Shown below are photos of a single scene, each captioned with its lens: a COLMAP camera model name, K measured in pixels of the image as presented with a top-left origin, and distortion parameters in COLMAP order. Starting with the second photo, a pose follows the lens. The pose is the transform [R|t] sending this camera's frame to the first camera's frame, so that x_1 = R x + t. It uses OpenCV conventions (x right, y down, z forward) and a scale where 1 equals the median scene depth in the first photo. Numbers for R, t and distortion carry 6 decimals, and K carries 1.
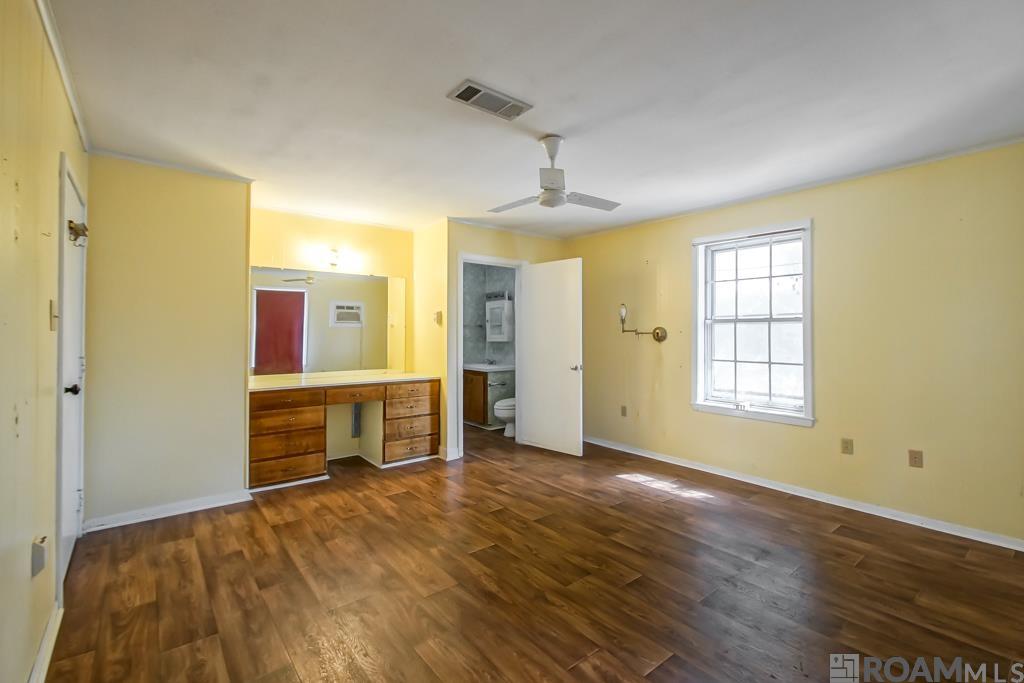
lens RADIAL K [[456.2, 0, 525.2], [0, 456.2, 342.4], [0, 0, 1]] dist [-0.002107, -0.000634]
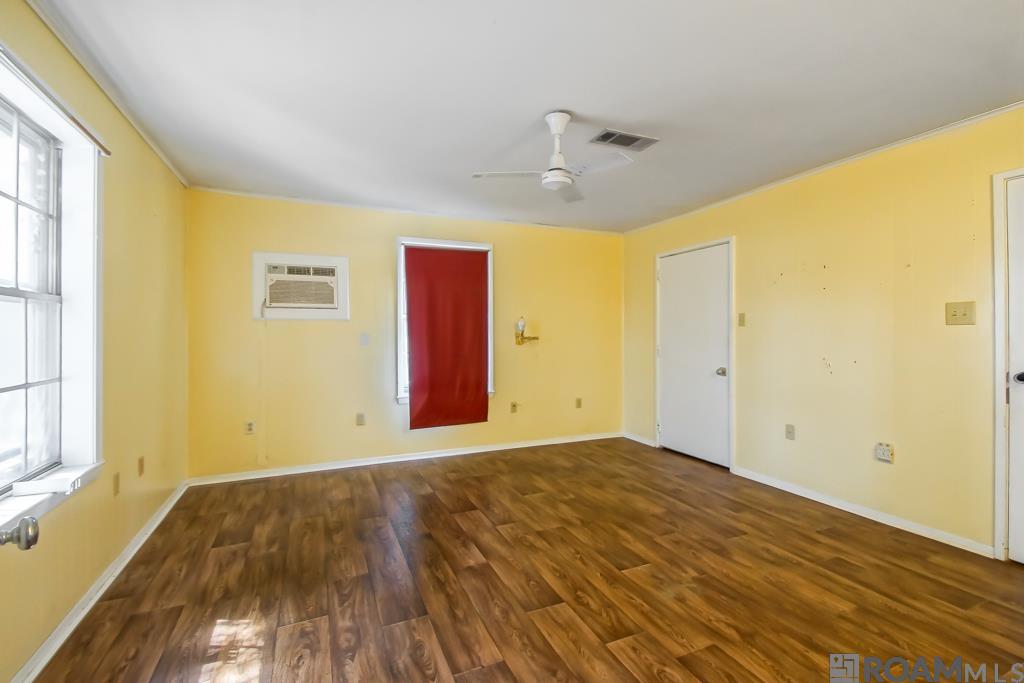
lens RADIAL K [[455.1, 0, 512.1], [0, 455.1, 330.0], [0, 0, 1]] dist [-0.000072, -0.000084]
pose [[-0.959297, 0.007296, 0.282306, -0.109475], [0.009334, 0.999939, 0.005876, -0.017619], [-0.282246, 0.008272, -0.959307, 1.789921]]
